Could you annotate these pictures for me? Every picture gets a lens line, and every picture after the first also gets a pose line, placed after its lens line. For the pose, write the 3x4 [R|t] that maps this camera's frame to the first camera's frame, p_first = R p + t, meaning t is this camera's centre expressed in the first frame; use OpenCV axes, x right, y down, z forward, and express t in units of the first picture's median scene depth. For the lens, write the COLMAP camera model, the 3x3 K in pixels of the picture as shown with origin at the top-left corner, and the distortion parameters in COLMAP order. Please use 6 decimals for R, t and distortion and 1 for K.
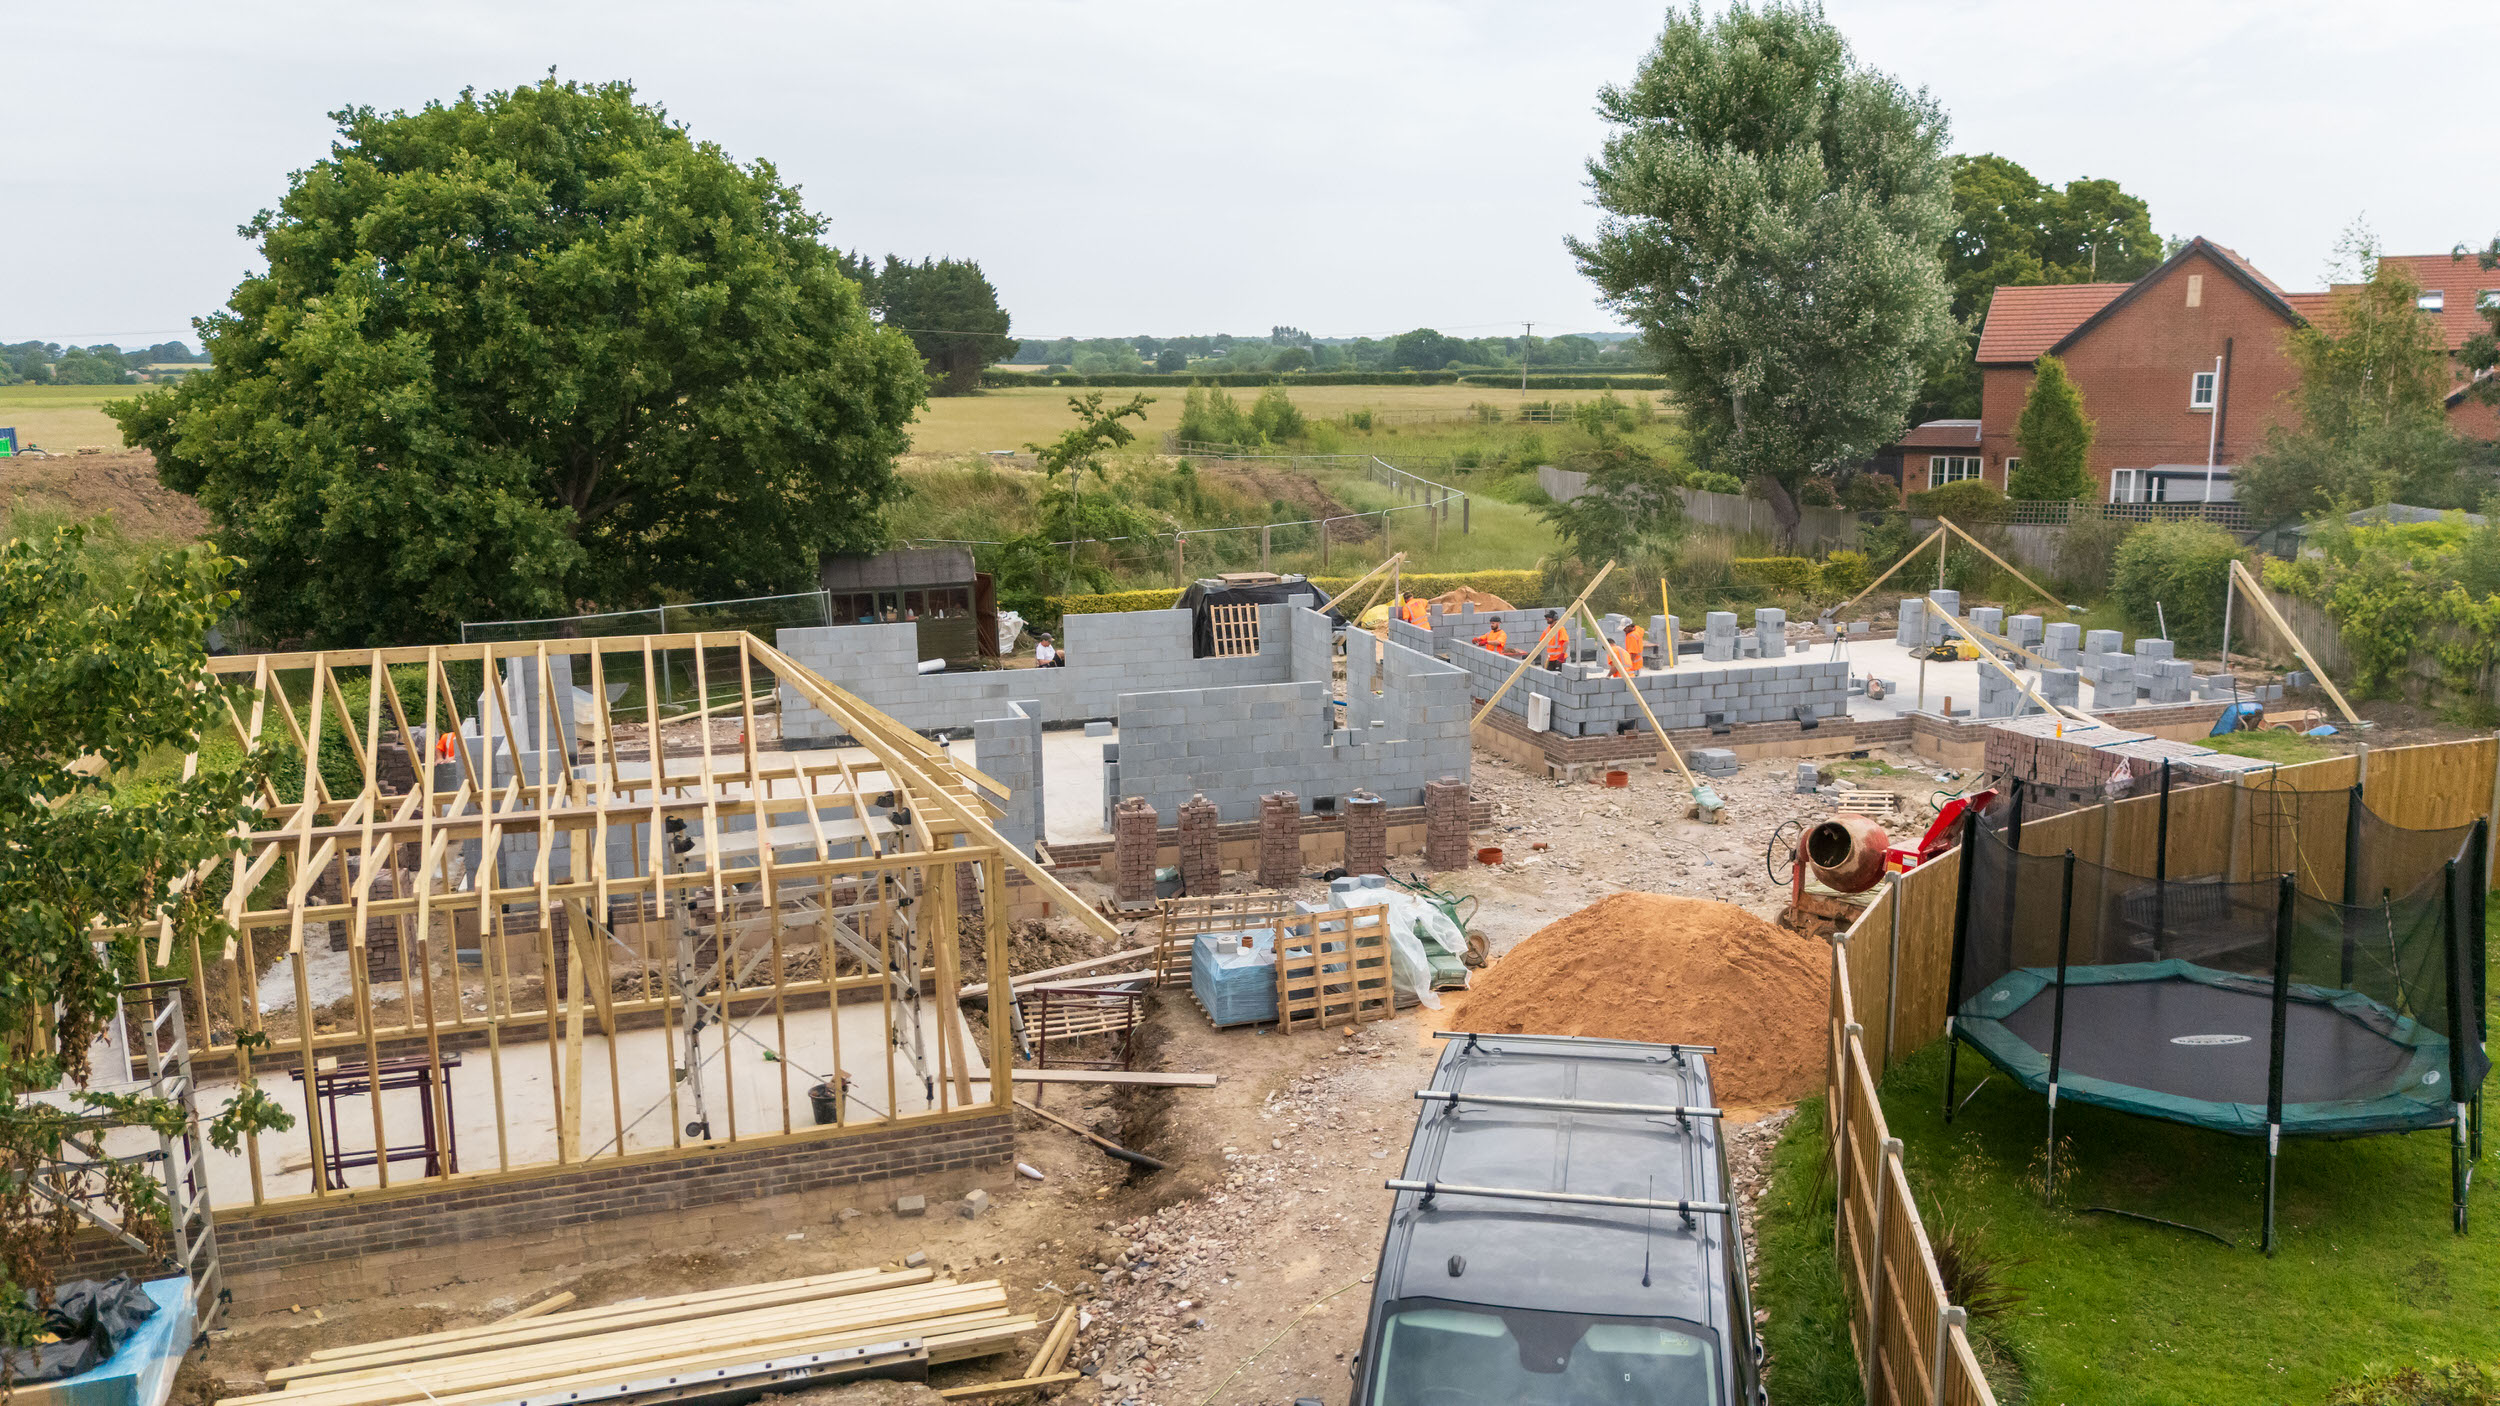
lens RADIAL K [[1838.1, 0, 1240.2], [0, 1838.1, 681.8], [0, 0, 1]] dist [0.044220, -0.048508]
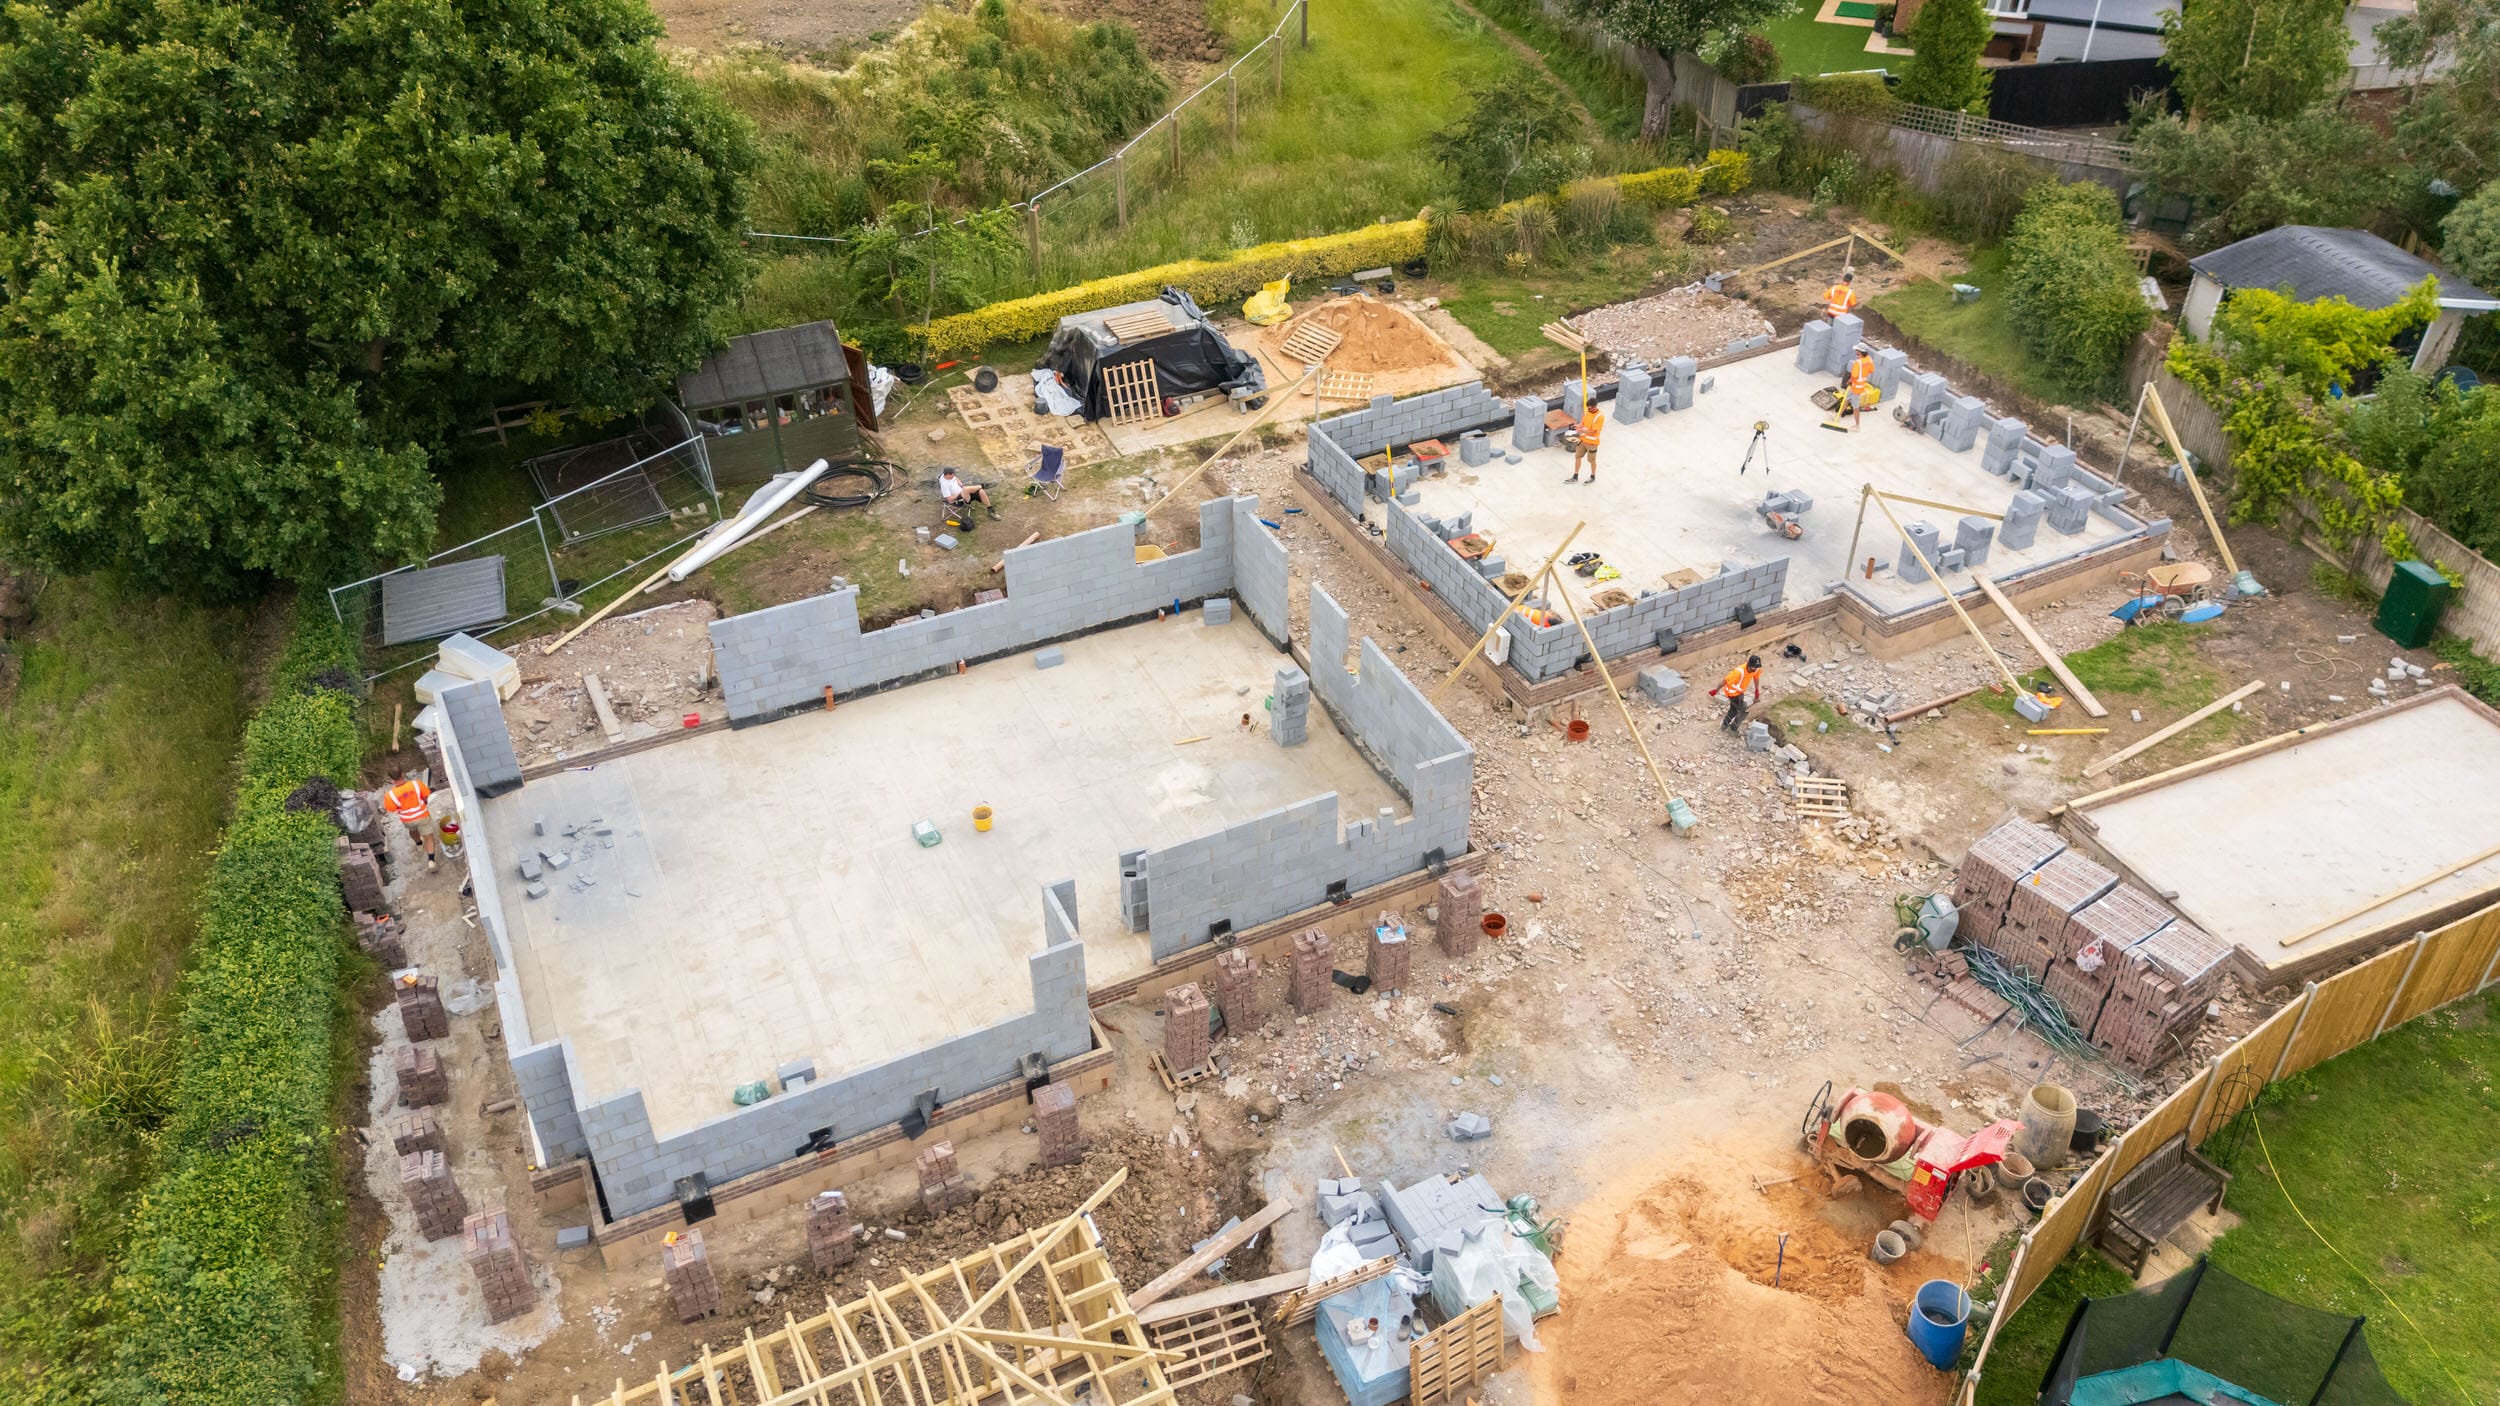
lens RADIAL K [[1838.1, 0, 1249.0], [0, 1838.1, 716.6], [0, 0, 1]] dist [0.044220, -0.048508]
pose [[0.987358, -0.091820, 0.129200, -0.096877], [0.023931, 0.892132, 0.451141, -0.368881], [-0.156687, -0.442346, 0.883051, 0.100818]]
